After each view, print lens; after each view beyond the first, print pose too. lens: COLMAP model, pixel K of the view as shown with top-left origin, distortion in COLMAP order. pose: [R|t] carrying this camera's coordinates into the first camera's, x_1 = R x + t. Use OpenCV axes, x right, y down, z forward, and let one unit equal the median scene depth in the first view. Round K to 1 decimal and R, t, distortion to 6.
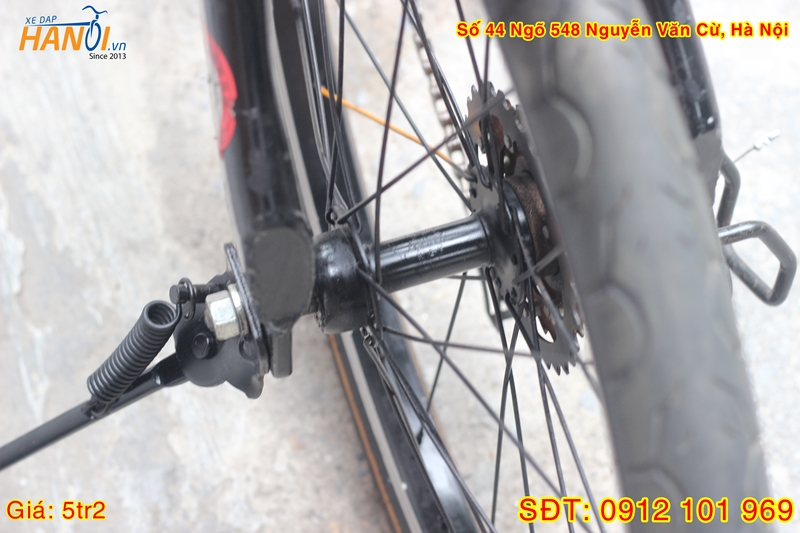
lens RADIAL K [[1913.0, 0, 399.8], [0, 1913.0, 266.7], [0, 0, 1]] dist [-0.108500, 0.000000]
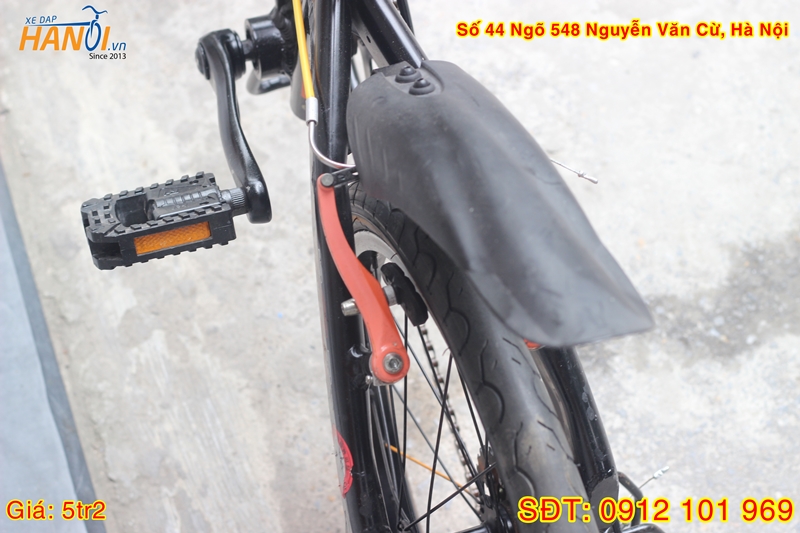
lens RADIAL K [[1913.0, 0, 401.5], [0, 1913.0, 266.4], [0, 0, 1]] dist [-0.108500, 0.000000]
pose [[0.999773, -0.019786, -0.007846, -0.012087], [0.018384, 0.988500, -0.150102, 0.000351], [0.010726, 0.149924, 0.988639, -0.544006]]
